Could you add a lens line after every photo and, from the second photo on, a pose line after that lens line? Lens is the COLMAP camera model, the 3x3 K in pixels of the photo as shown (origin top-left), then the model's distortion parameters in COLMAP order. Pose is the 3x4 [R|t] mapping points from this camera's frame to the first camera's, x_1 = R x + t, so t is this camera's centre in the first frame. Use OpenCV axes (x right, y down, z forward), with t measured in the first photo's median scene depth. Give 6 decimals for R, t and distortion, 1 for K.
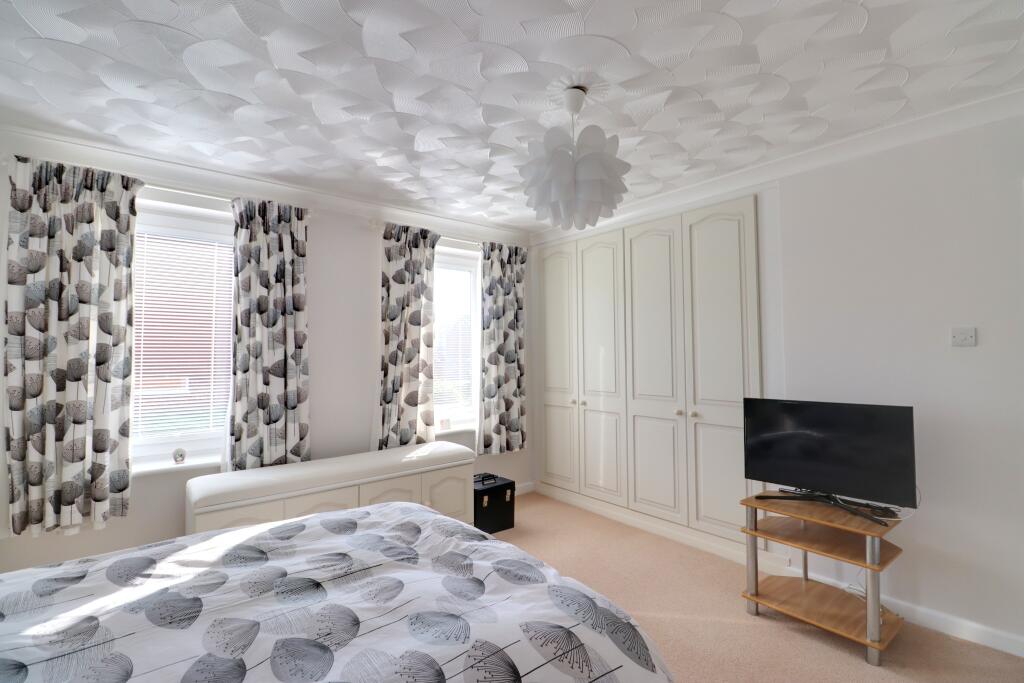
lens RADIAL K [[477.9, 0, 512.0], [0, 477.9, 341.5], [0, 0, 1]] dist [-0.016145, -0.000513]
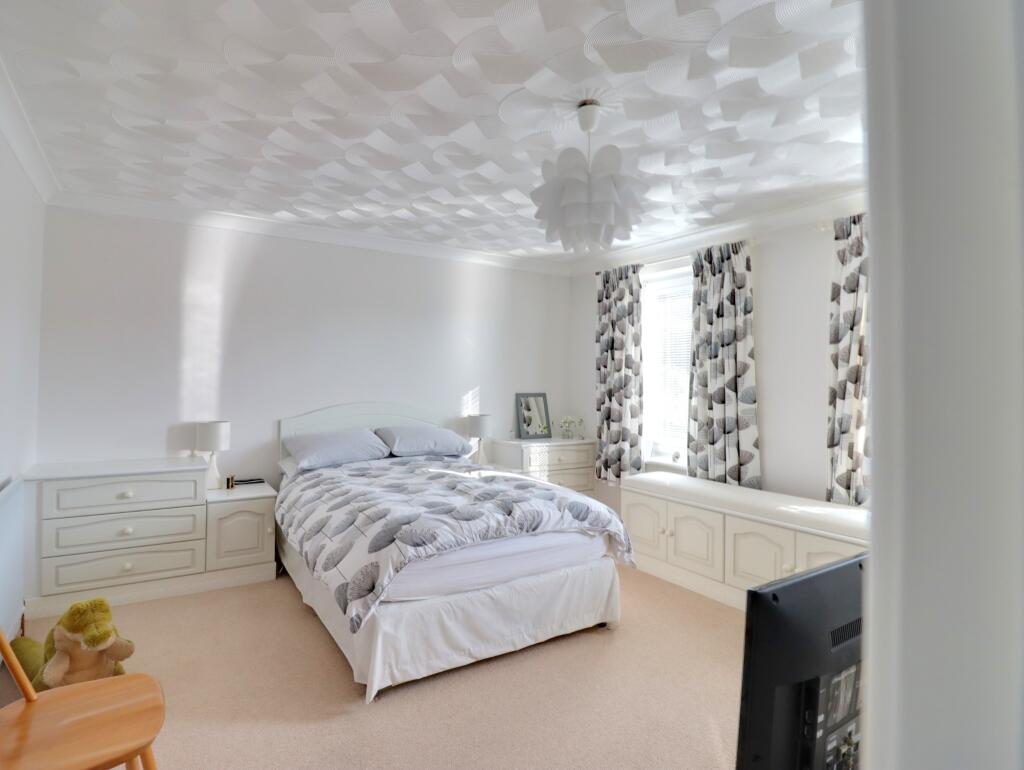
lens RADIAL K [[560.7, 0, 512.0], [0, 560.7, 385.0], [0, 0, 1]] dist [0.000215, 0.000201]
pose [[-0.105861, 0.017060, -0.994235, 0.886774], [0.017355, 0.999732, 0.015307, 0.003945], [0.994230, -0.015634, -0.106128, 0.680024]]
